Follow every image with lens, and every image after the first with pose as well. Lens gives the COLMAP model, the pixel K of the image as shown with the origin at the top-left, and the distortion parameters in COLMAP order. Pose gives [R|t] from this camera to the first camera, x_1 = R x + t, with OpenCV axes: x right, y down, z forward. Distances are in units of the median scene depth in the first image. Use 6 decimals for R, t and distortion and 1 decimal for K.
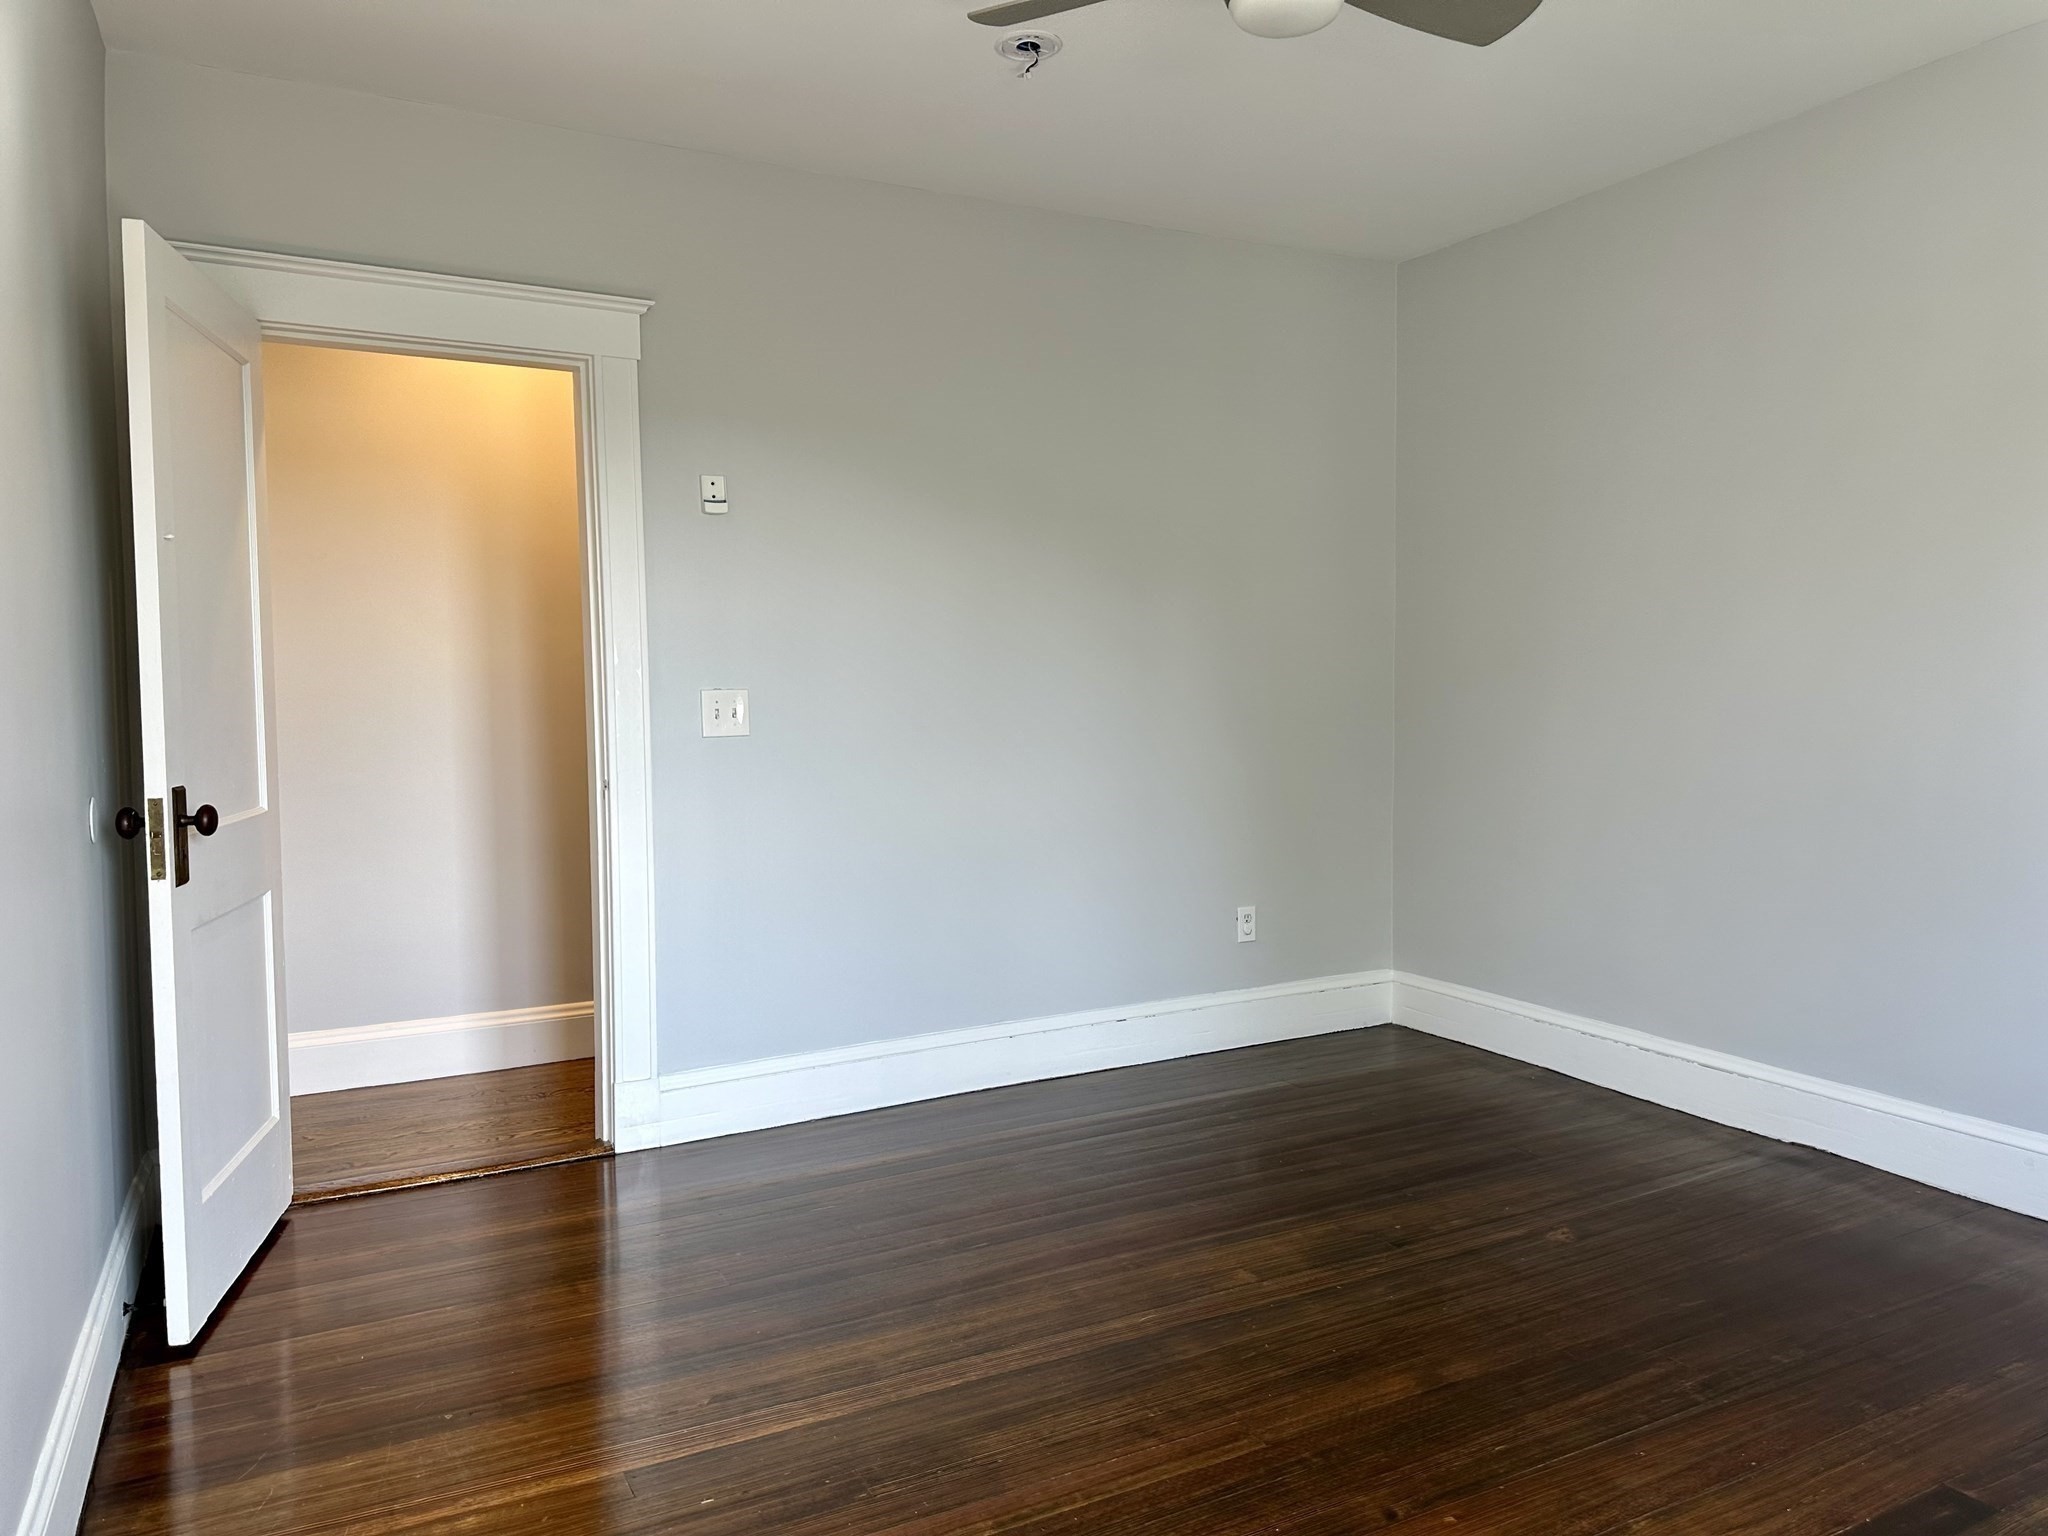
lens RADIAL K [[1478.4, 0, 1024.0], [0, 1478.4, 768.0], [0, 0, 1]] dist [0.067651, -0.002777]
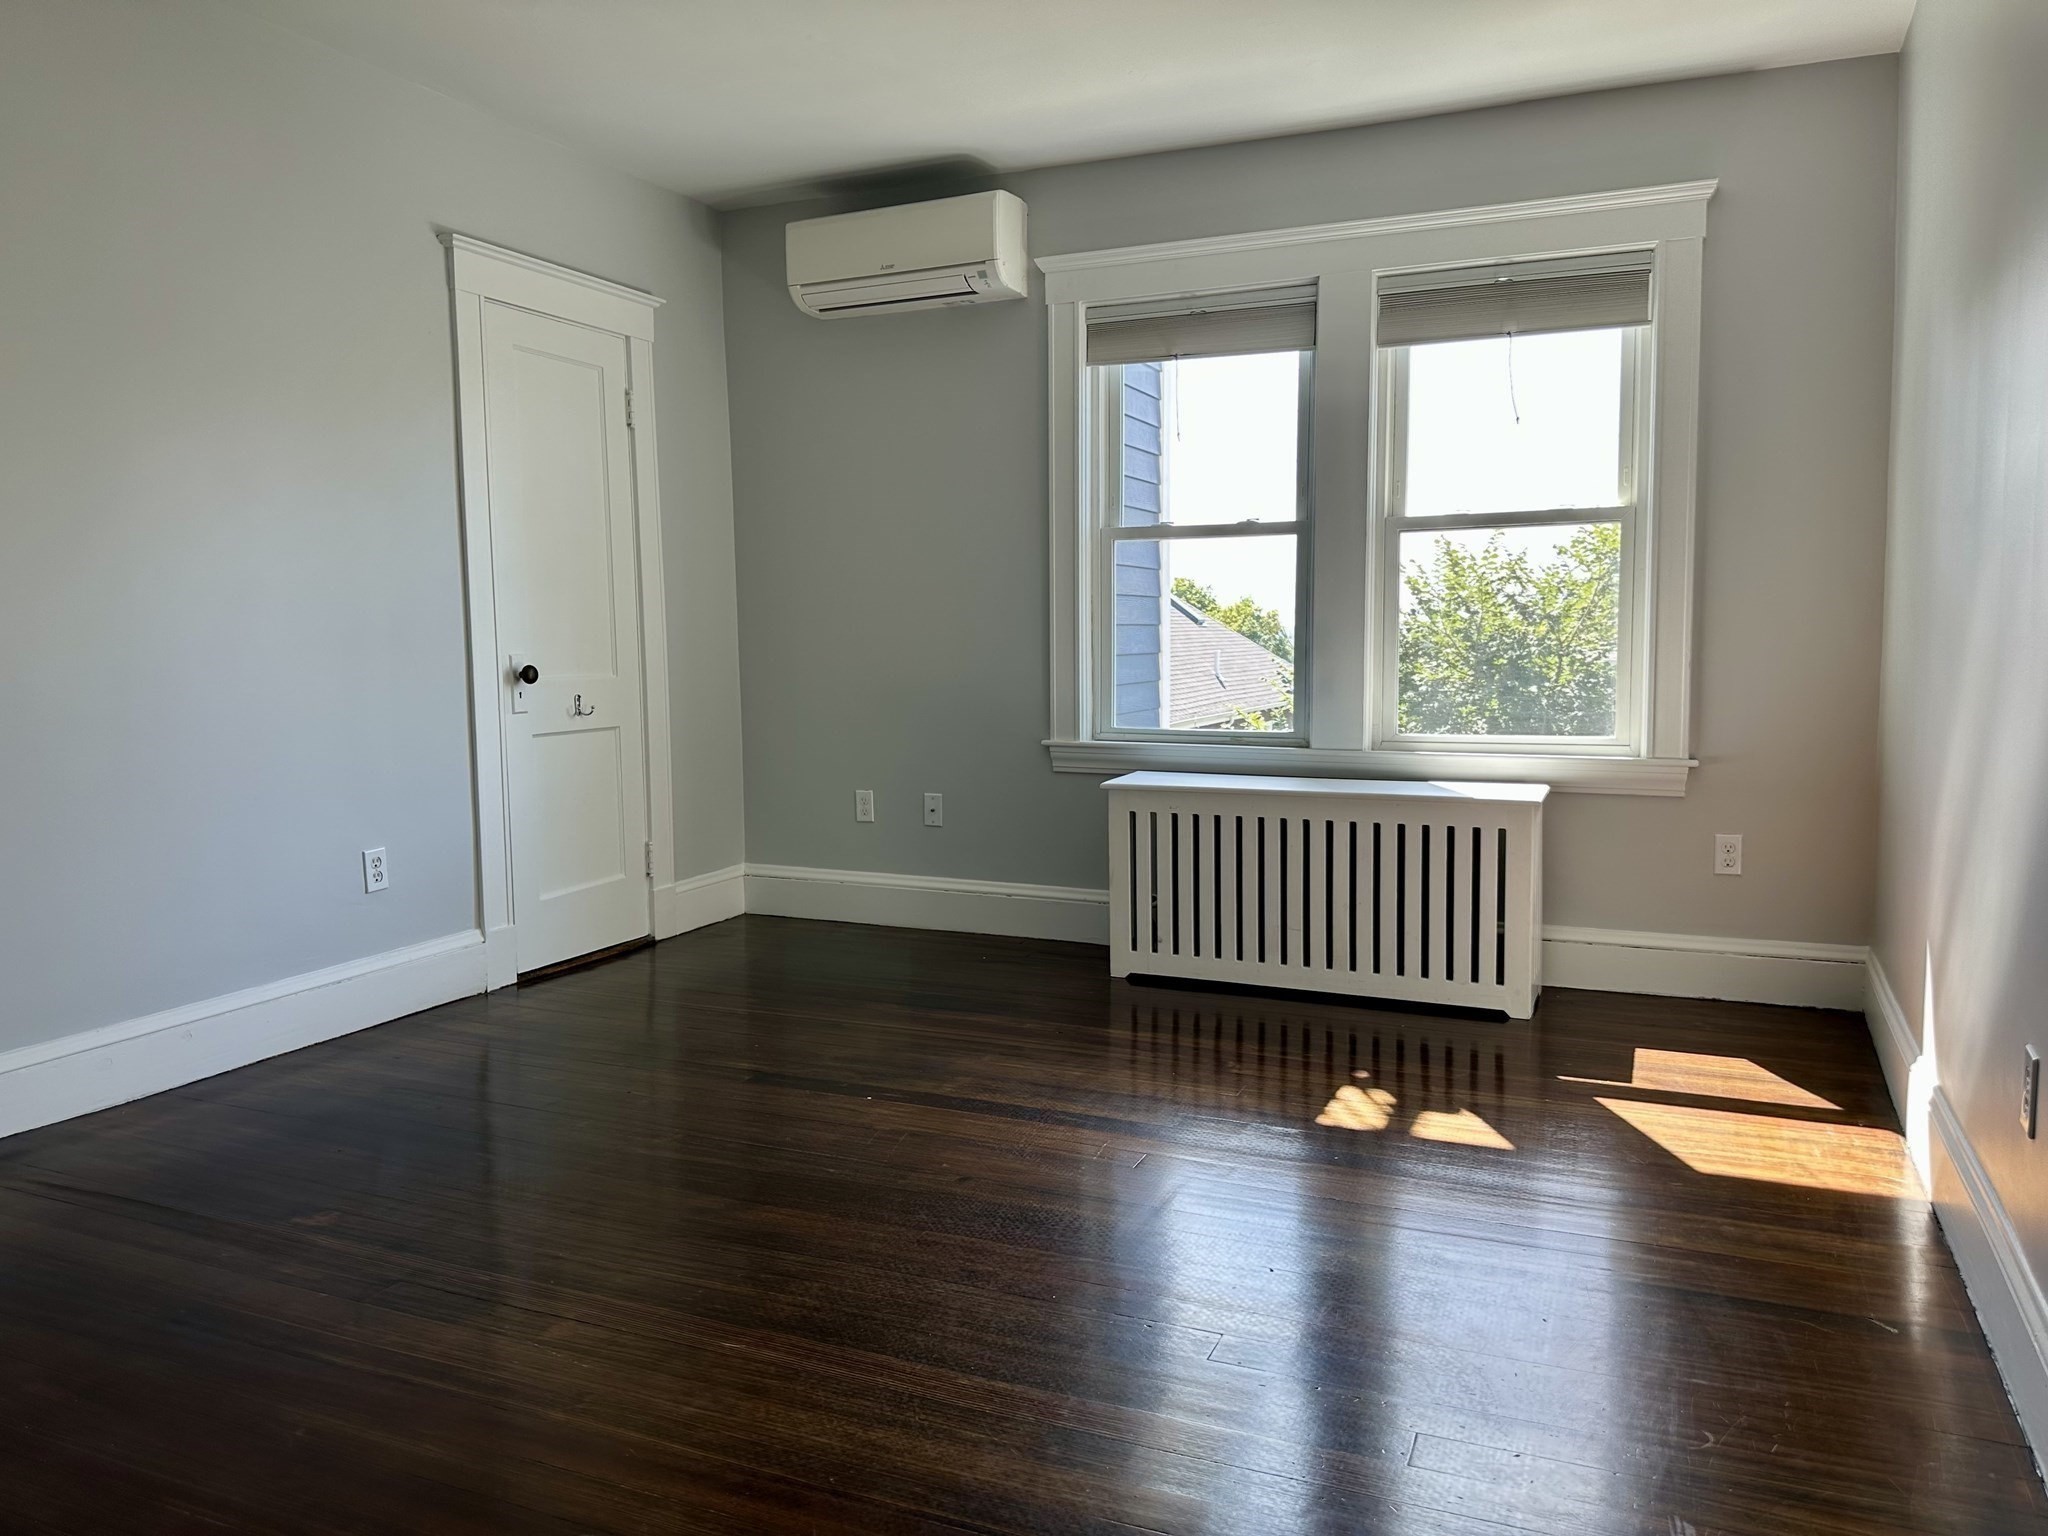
lens RADIAL K [[1478.4, 0, 1024.0], [0, 1478.4, 768.0], [0, 0, 1]] dist [0.067651, -0.002777]
pose [[-0.627028, -0.071708, 0.775689, -0.657967], [0.043900, 0.990919, 0.127091, -0.060155], [-0.777759, 0.113742, -0.618186, 1.338253]]
